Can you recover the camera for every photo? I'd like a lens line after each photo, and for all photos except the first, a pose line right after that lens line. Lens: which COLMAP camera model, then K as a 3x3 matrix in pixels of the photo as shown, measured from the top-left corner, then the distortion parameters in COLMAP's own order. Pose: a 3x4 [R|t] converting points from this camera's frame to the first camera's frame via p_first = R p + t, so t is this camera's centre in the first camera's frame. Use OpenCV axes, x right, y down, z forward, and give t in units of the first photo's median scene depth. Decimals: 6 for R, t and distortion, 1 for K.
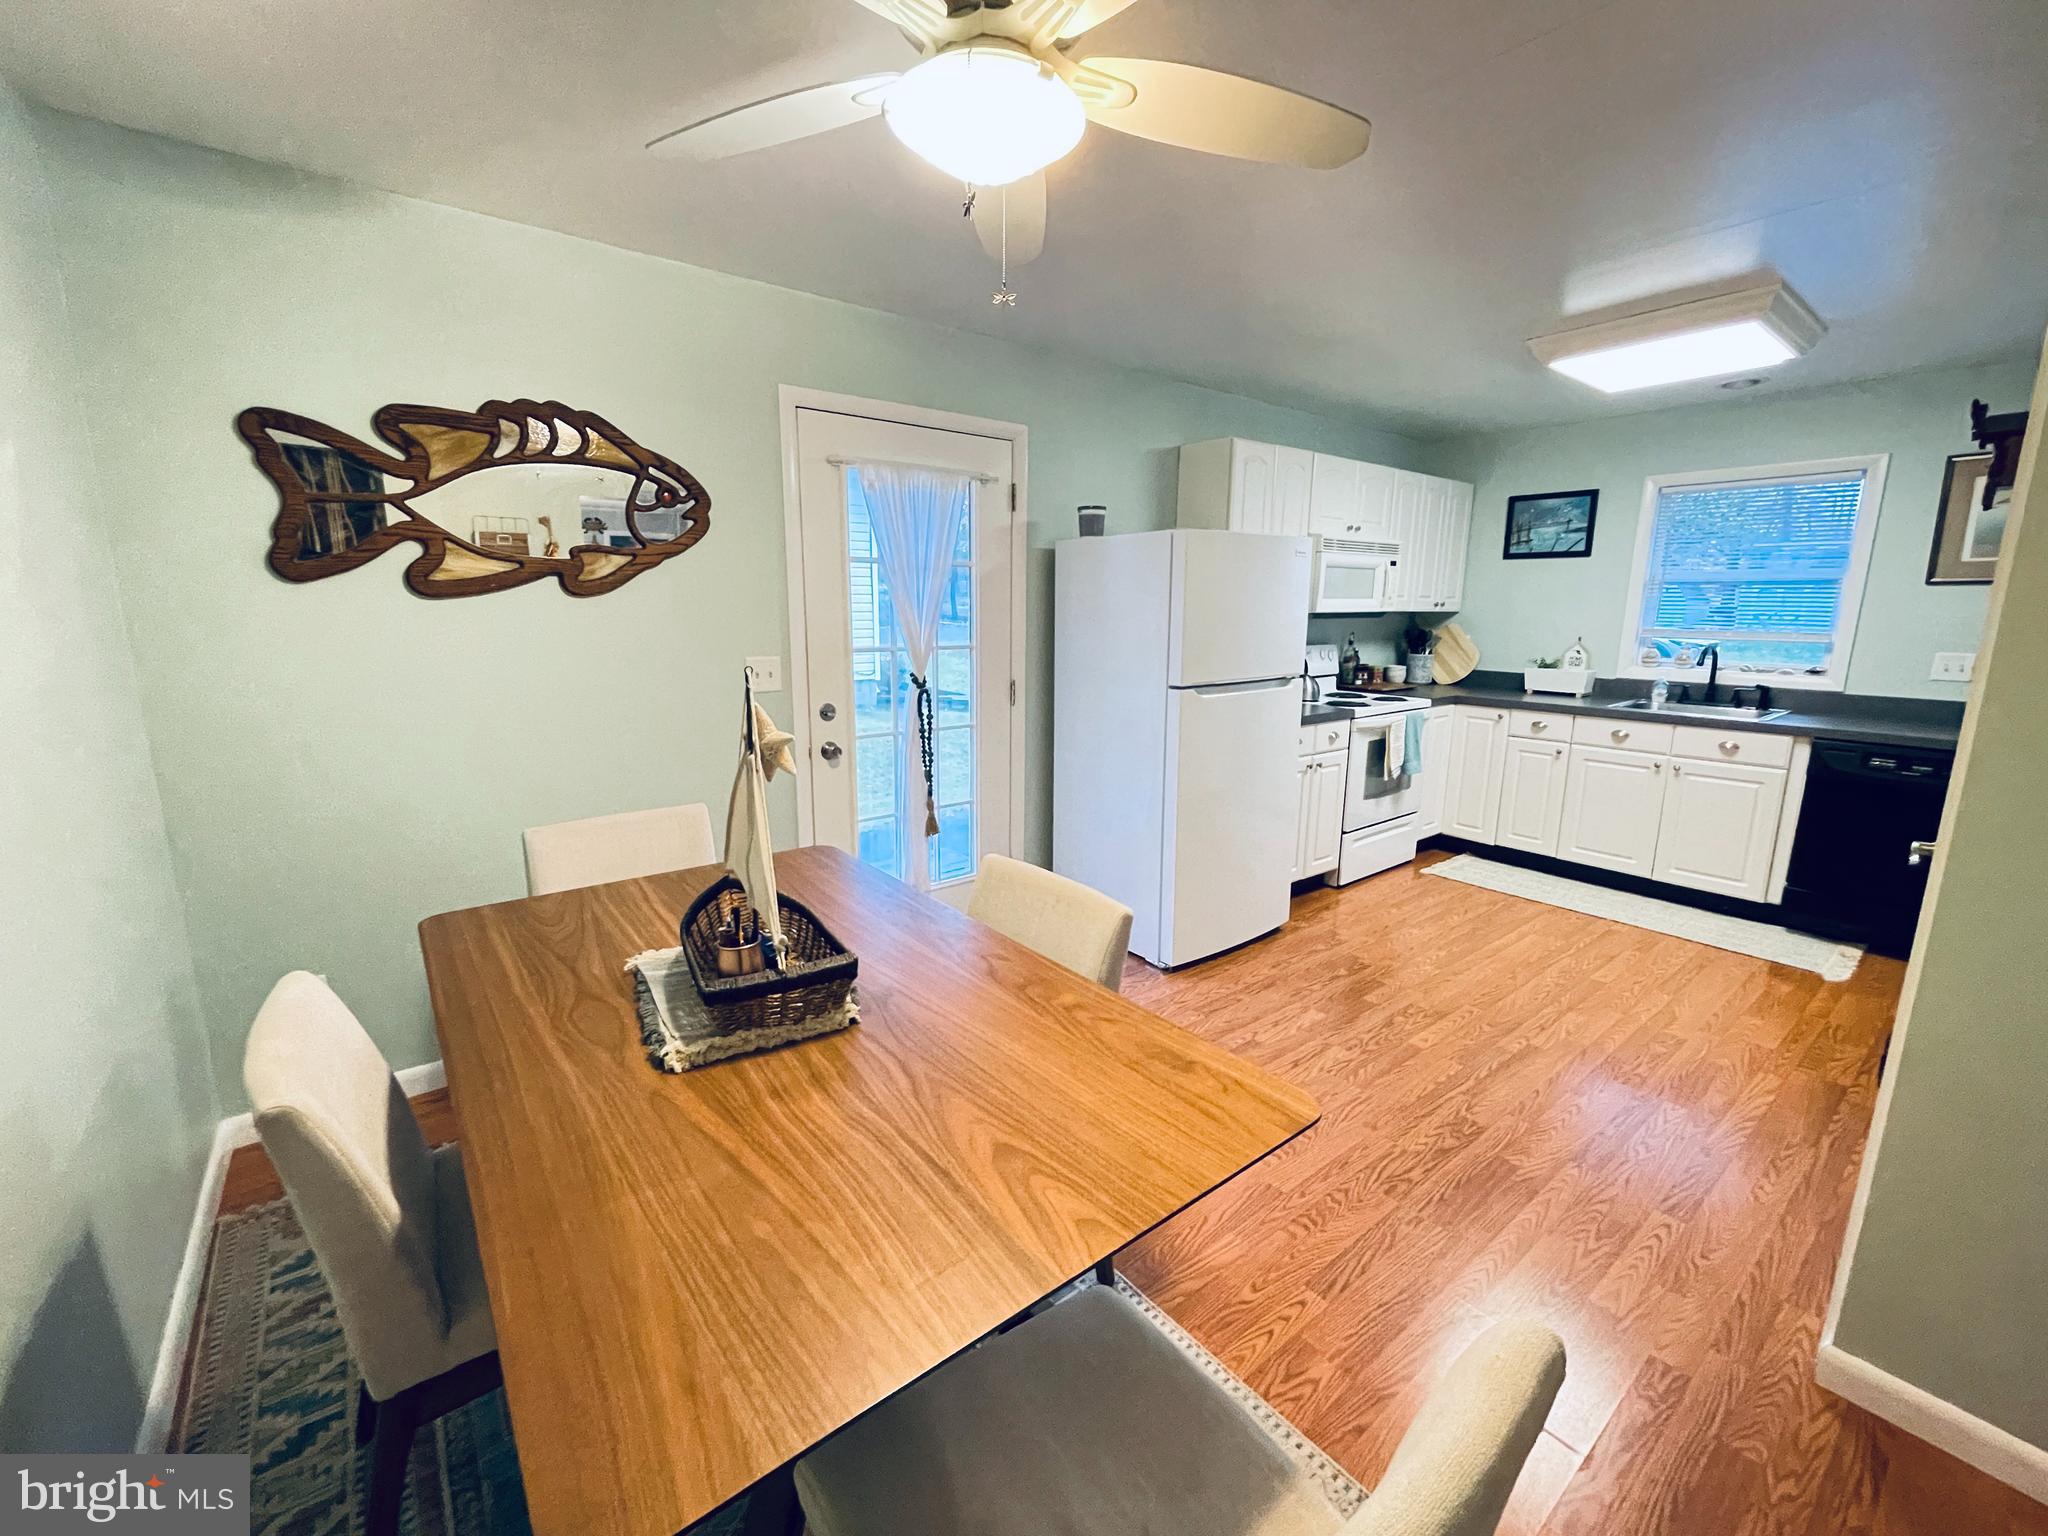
lens RADIAL K [[837.0, 0, 1018.0], [0, 837.0, 770.5], [0, 0, 1]] dist [-0.009945, 0.000827]
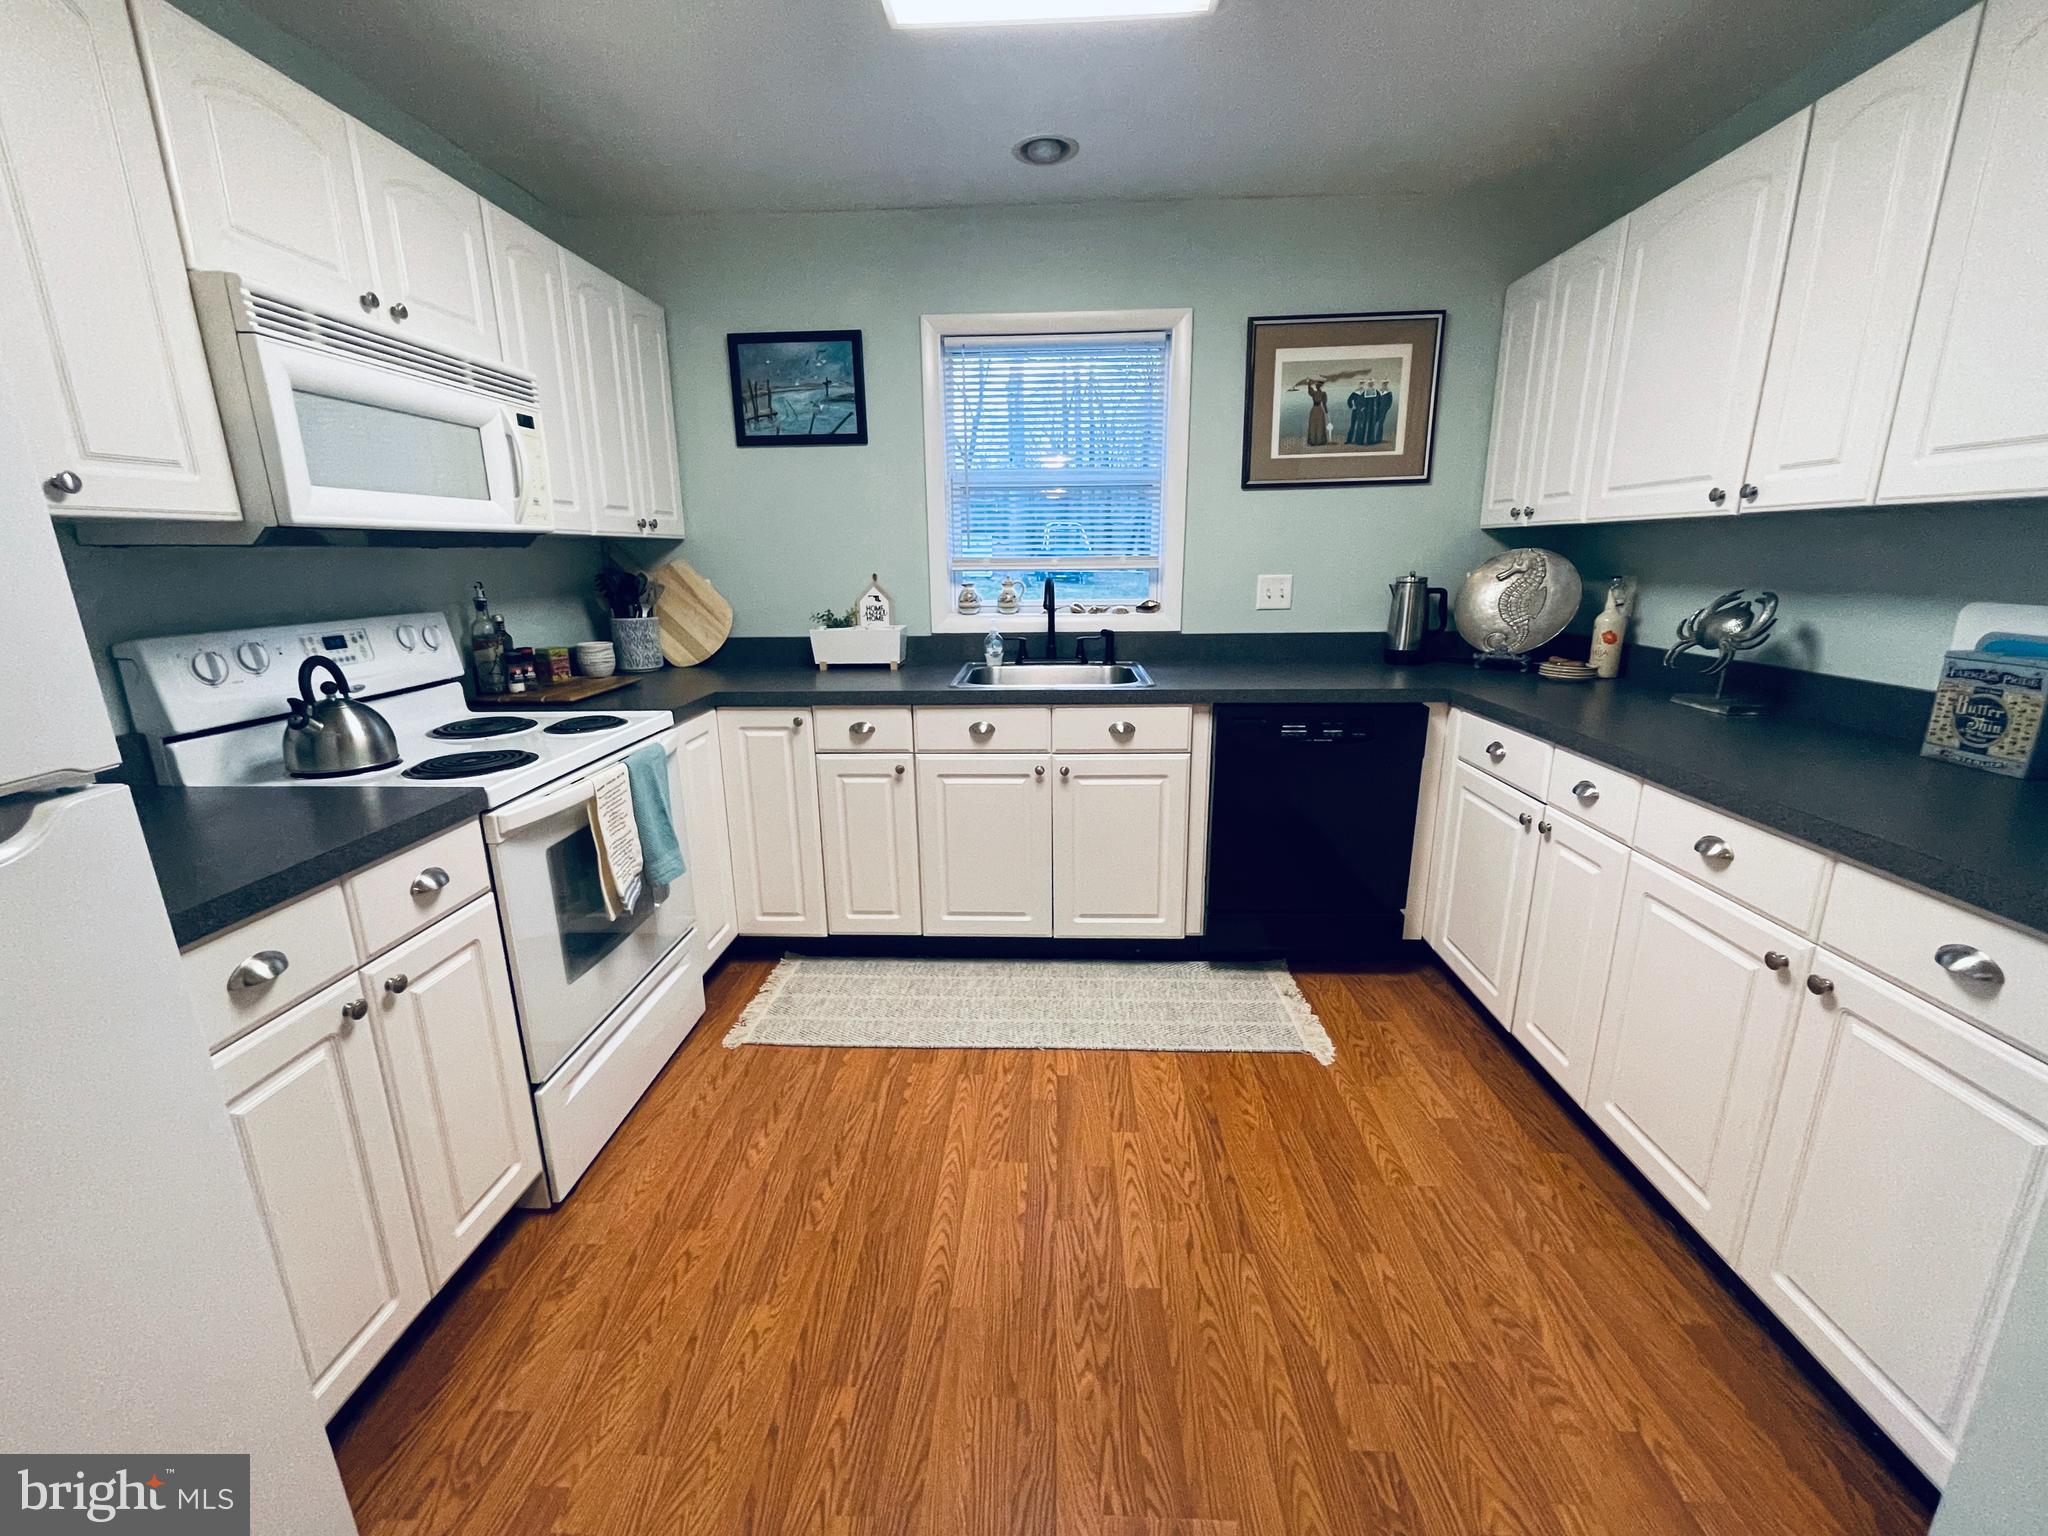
lens RADIAL K [[837.0, 0, 1020.3], [0, 837.0, 767.4], [0, 0, 1]] dist [-0.009945, 0.000827]
pose [[0.649830, -0.201820, 0.732796, 0.259362], [0.164237, 0.978612, 0.123878, -0.079867], [-0.742124, 0.039853, 0.669077, 0.516519]]
